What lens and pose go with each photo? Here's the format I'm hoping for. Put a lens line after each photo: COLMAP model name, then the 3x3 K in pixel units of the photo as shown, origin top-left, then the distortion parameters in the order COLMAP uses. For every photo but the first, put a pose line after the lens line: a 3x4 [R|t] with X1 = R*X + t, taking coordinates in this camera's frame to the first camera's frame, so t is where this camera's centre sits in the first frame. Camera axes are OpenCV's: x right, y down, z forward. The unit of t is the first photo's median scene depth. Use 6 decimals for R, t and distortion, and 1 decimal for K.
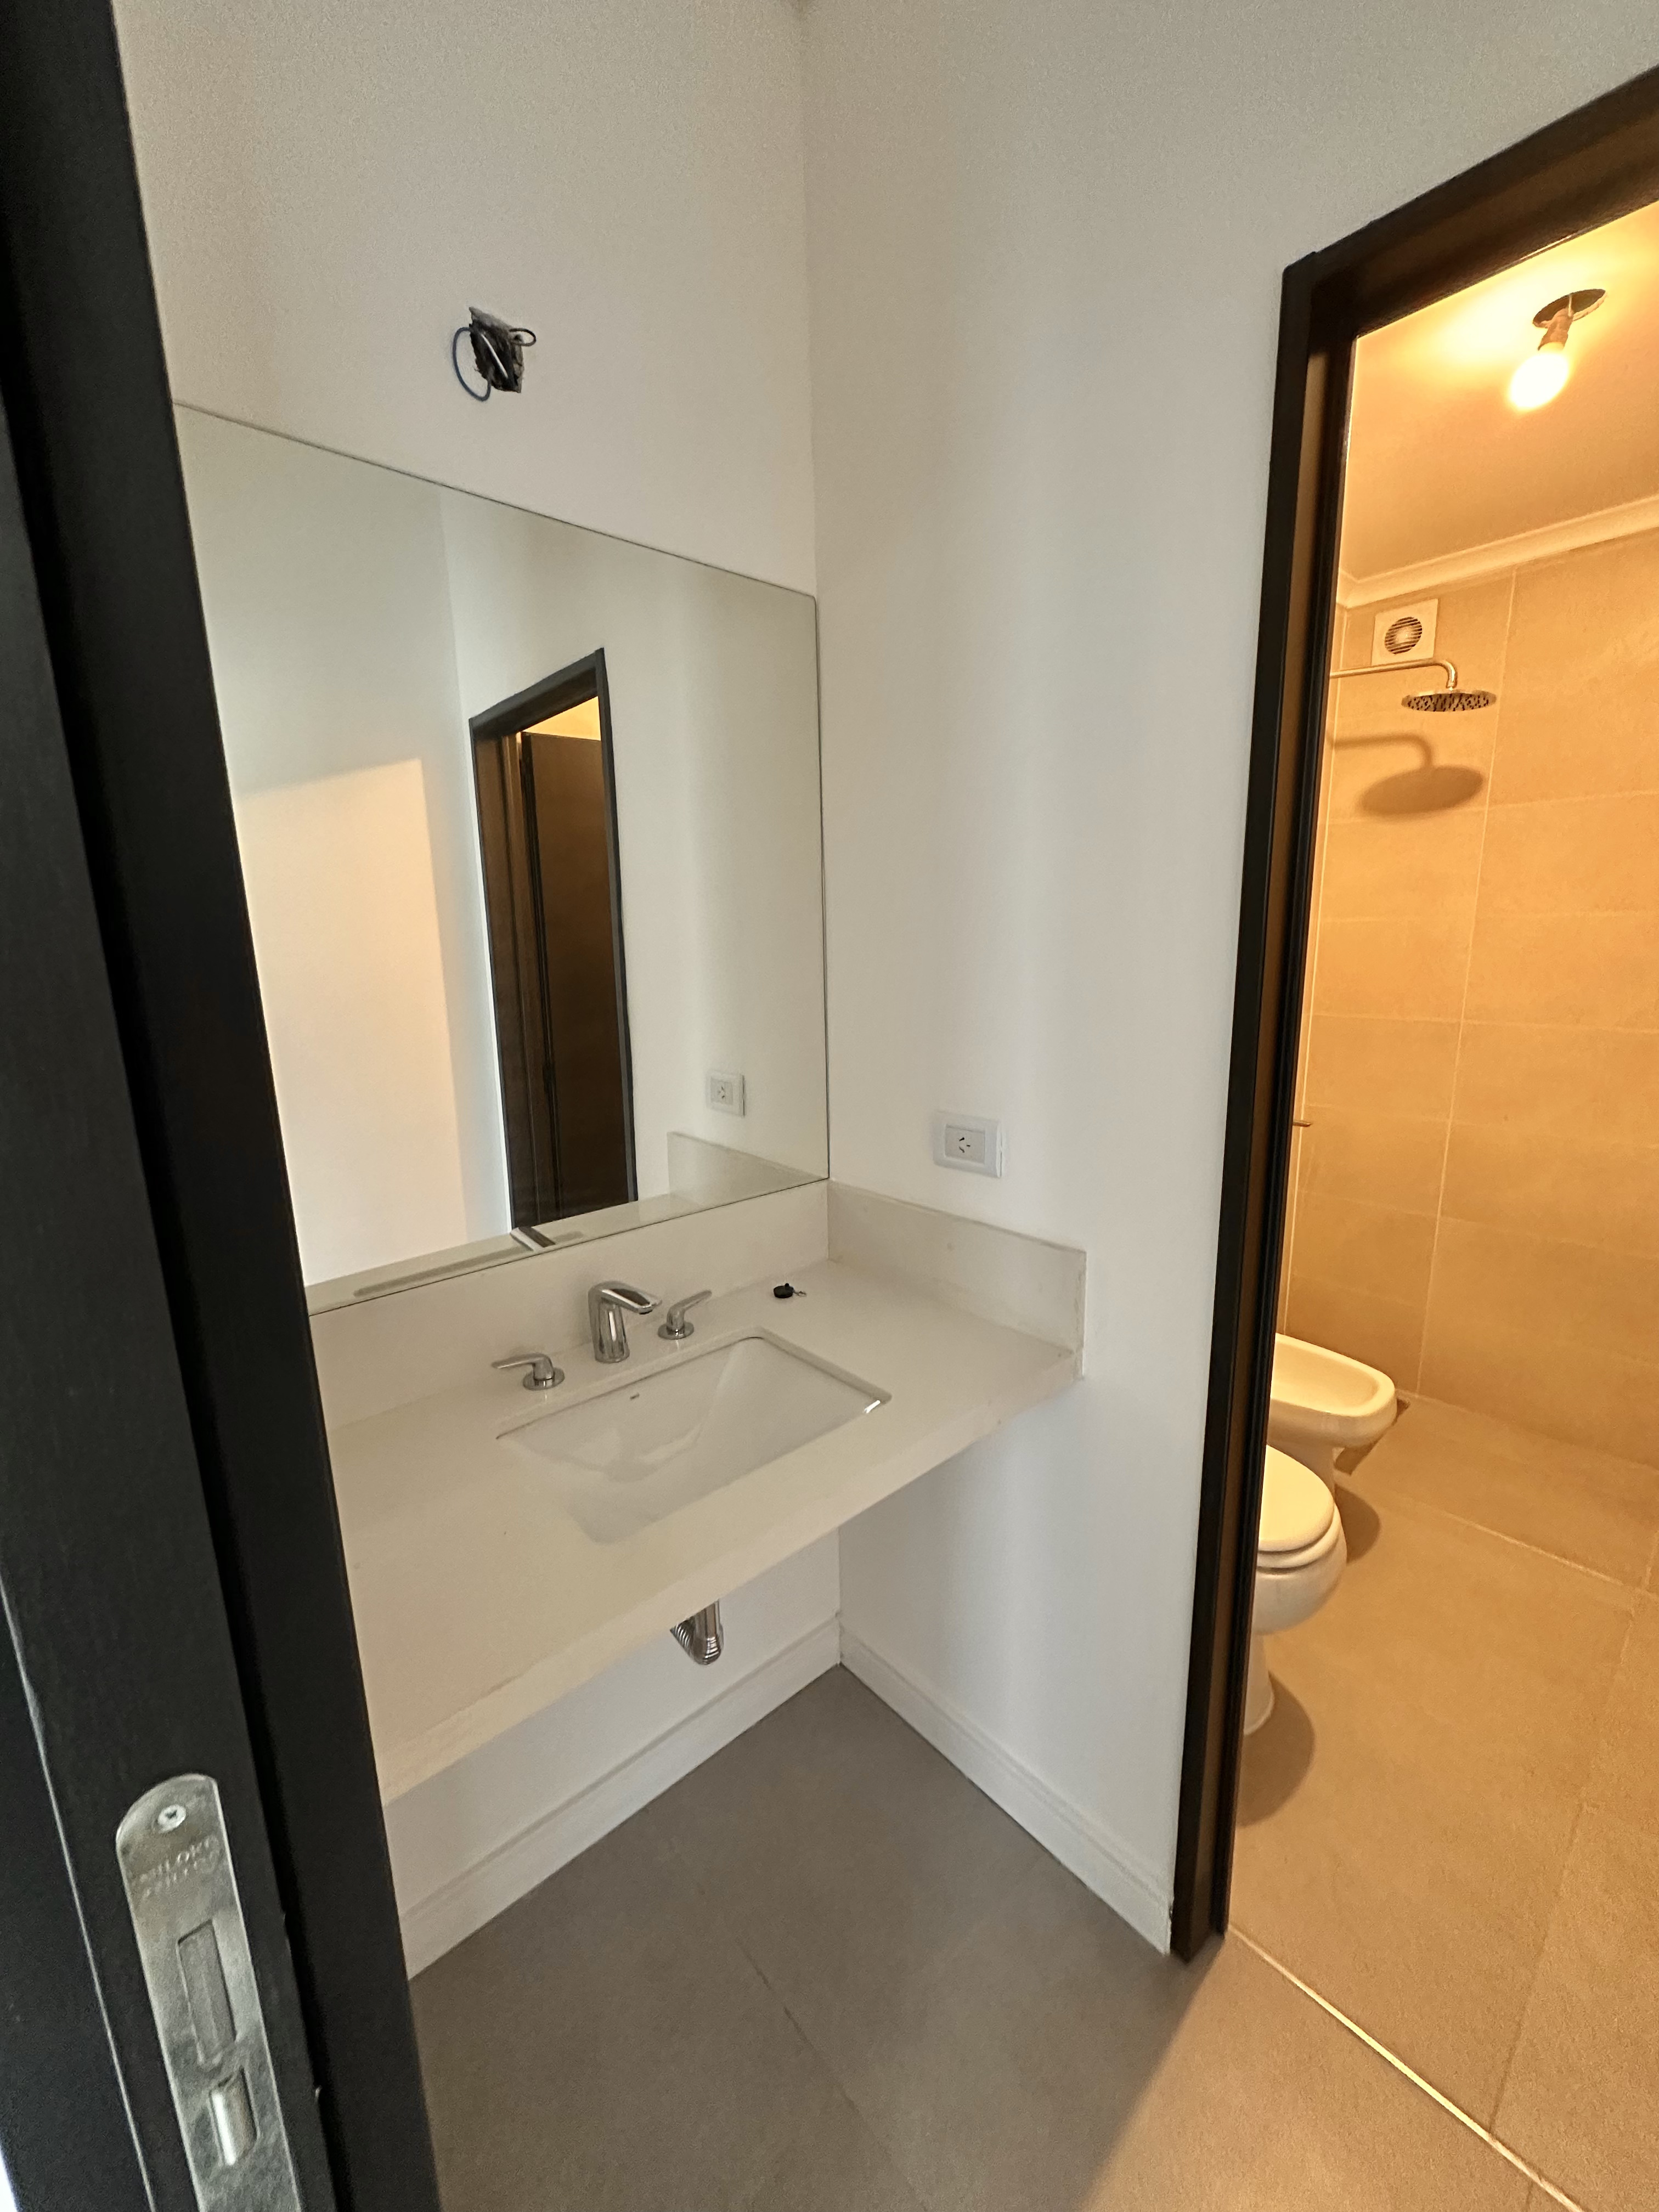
lens RADIAL K [[879.1, 0, 823.6], [0, 879.1, 1114.8], [0, 0, 1]] dist [0.002122, 0.000100]
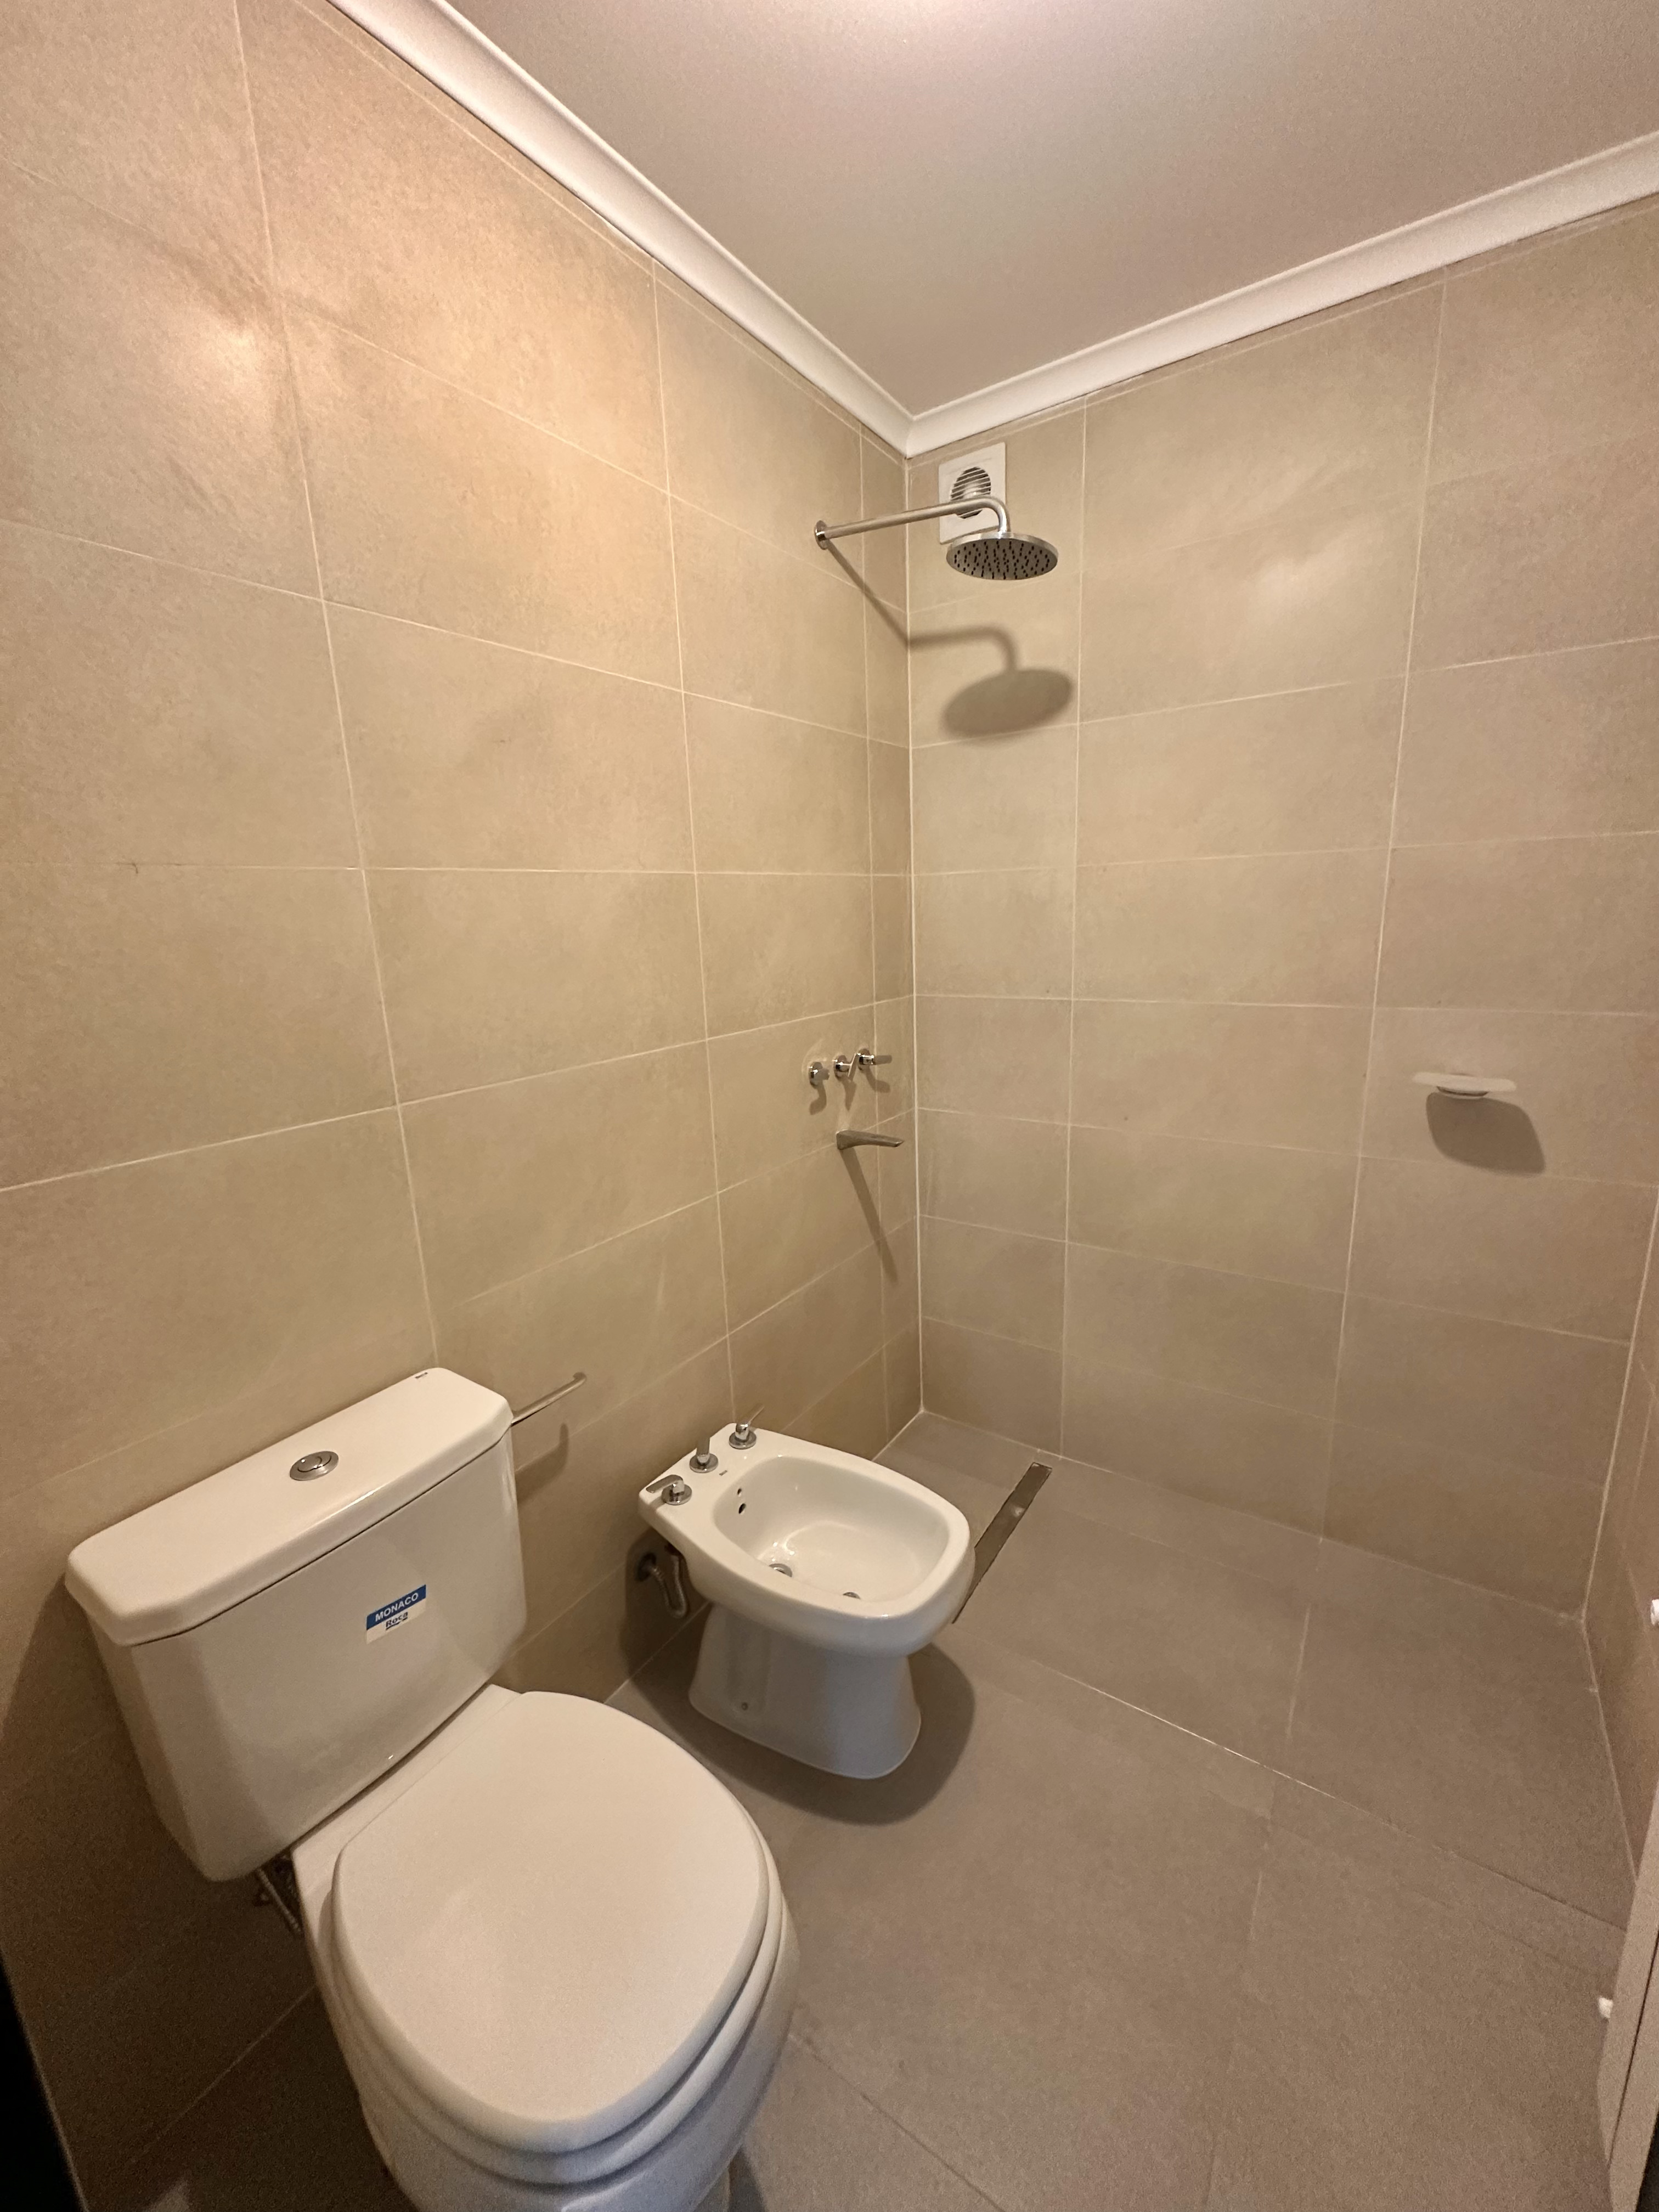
lens RADIAL K [[879.1, 0, 822.9], [0, 879.1, 1117.4], [0, 0, 1]] dist [0.002122, 0.000100]
pose [[0.968829, -0.067469, 0.238365, 0.319525], [0.063475, 0.997685, 0.024401, -0.034023], [-0.239459, -0.008510, 0.970869, 0.291646]]
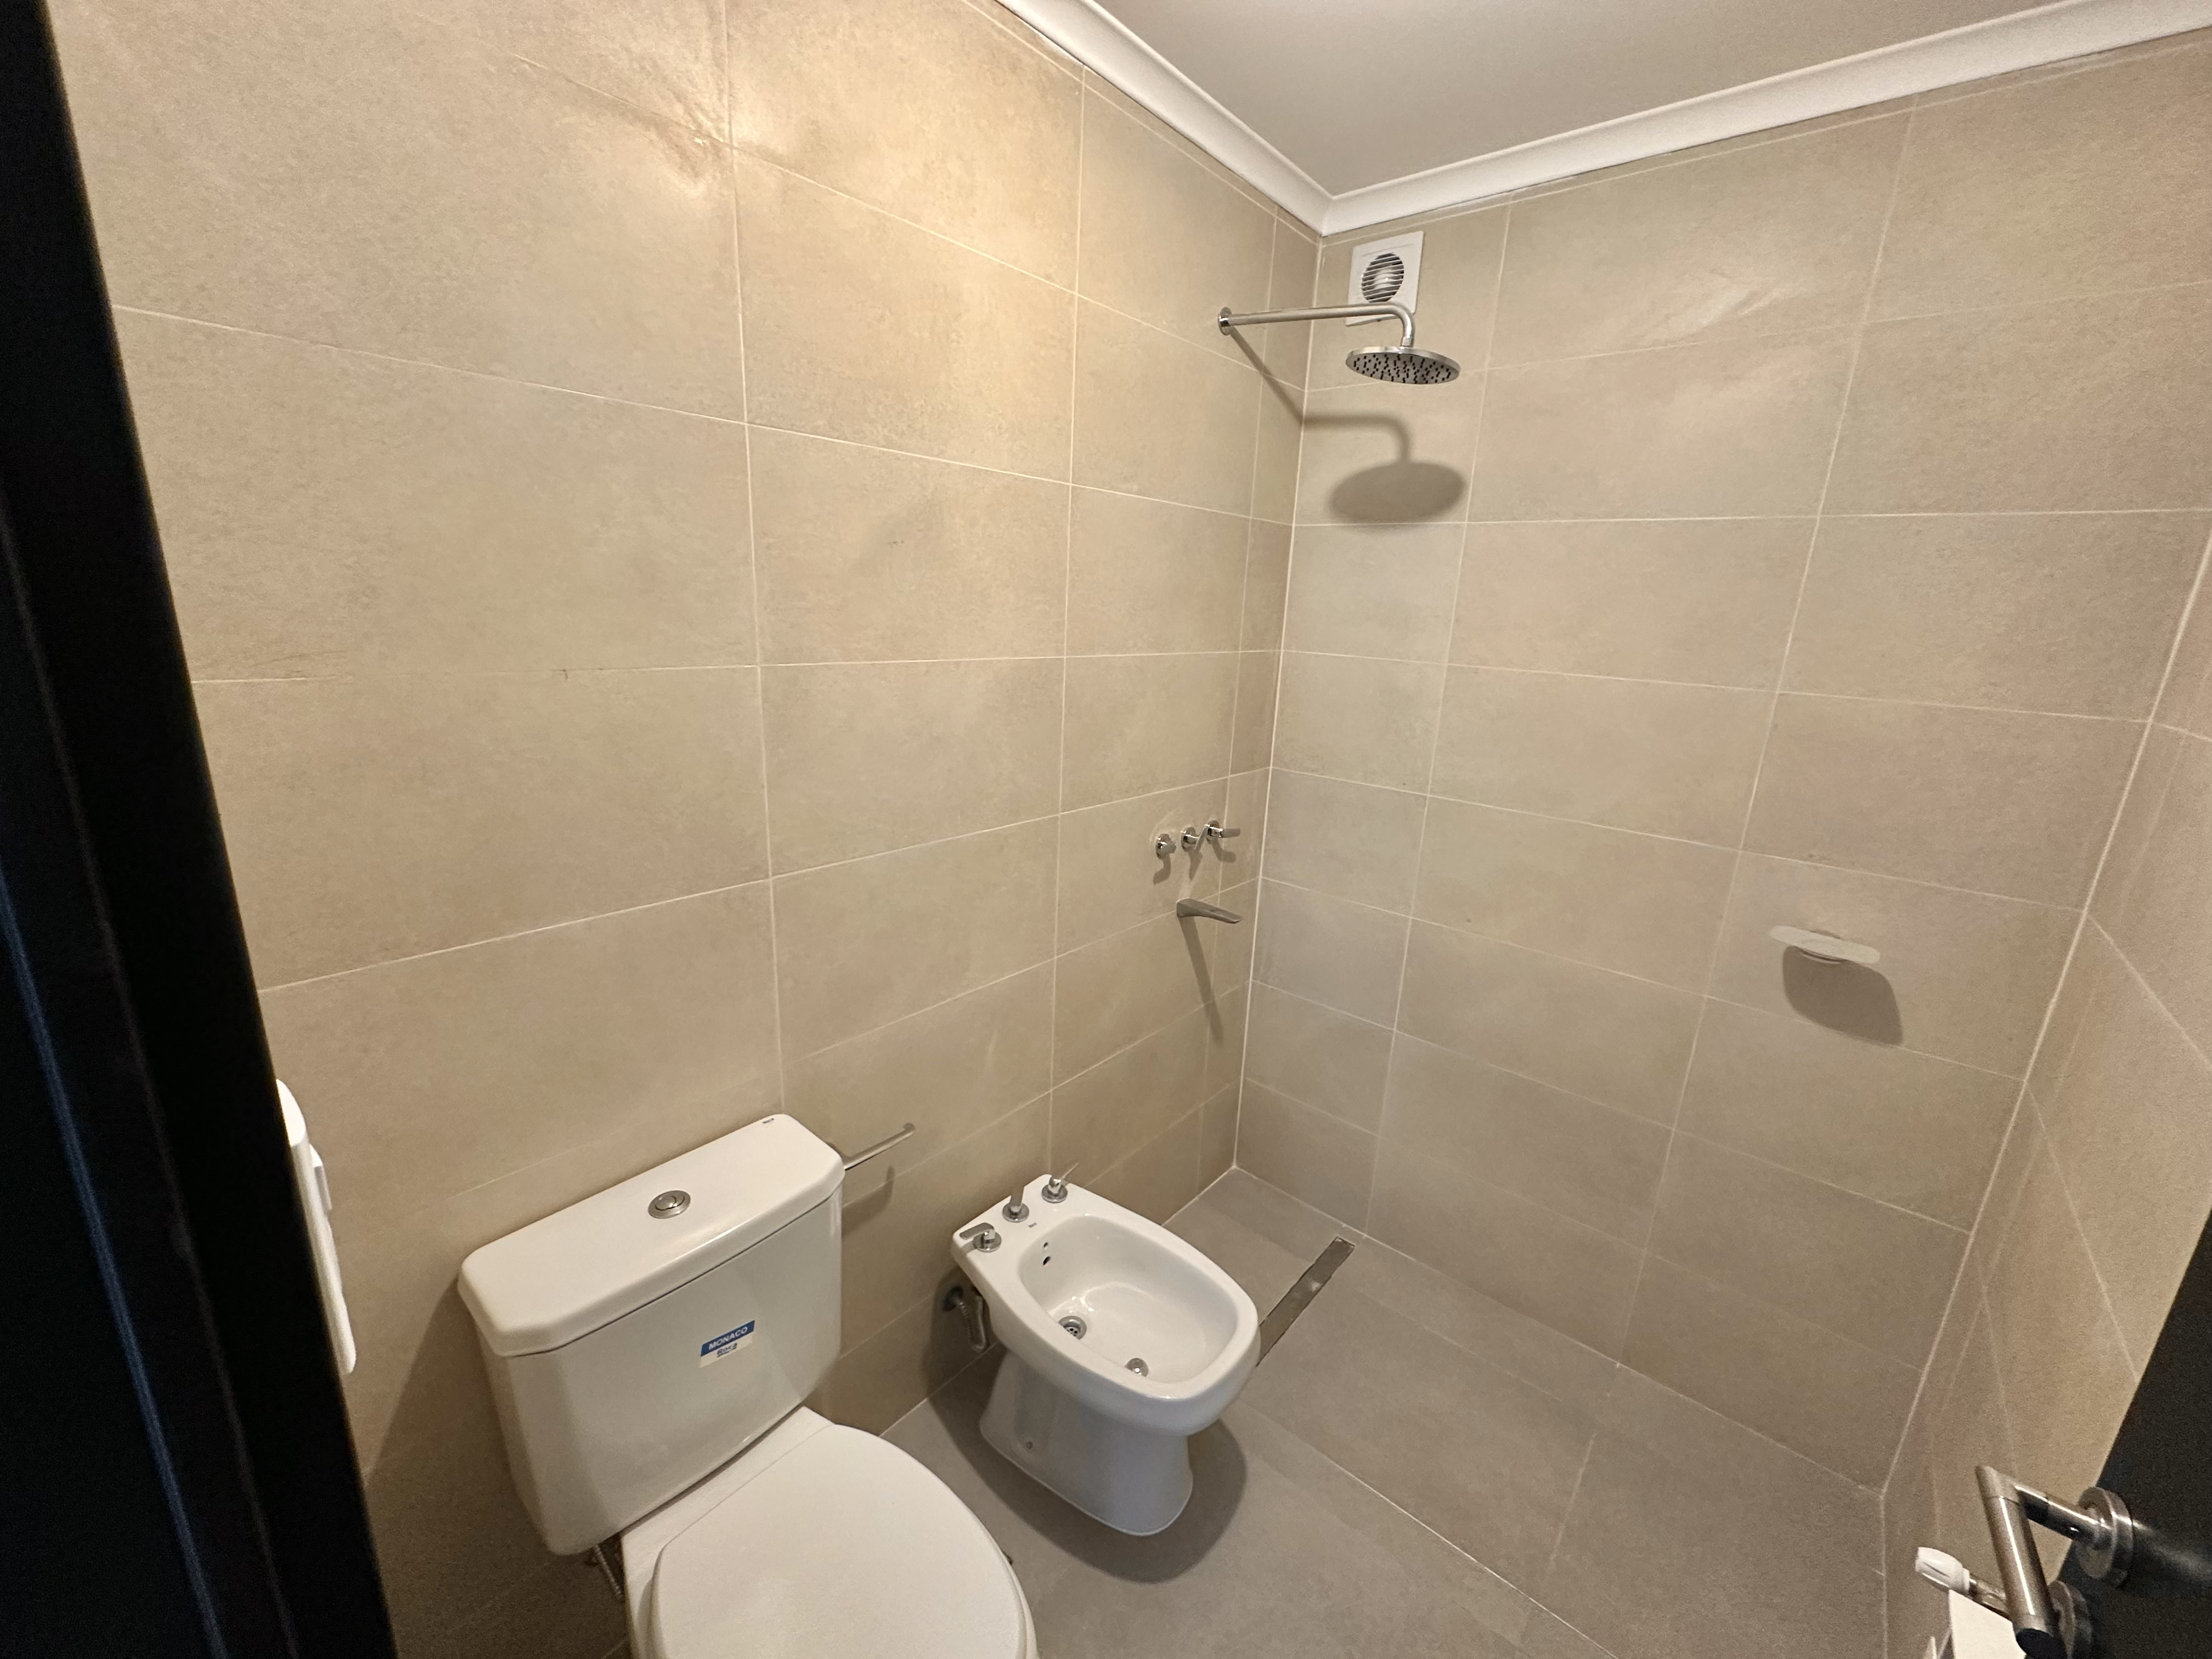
lens RADIAL K [[879.1, 0, 1099.3], [0, 879.1, 835.4], [0, 0, 1]] dist [0.002122, 0.000100]
pose [[0.988409, 0.030531, 0.148713, 0.324879], [-0.039262, 0.997651, 0.056133, -0.104816], [-0.146650, -0.061321, 0.987286, 0.268662]]
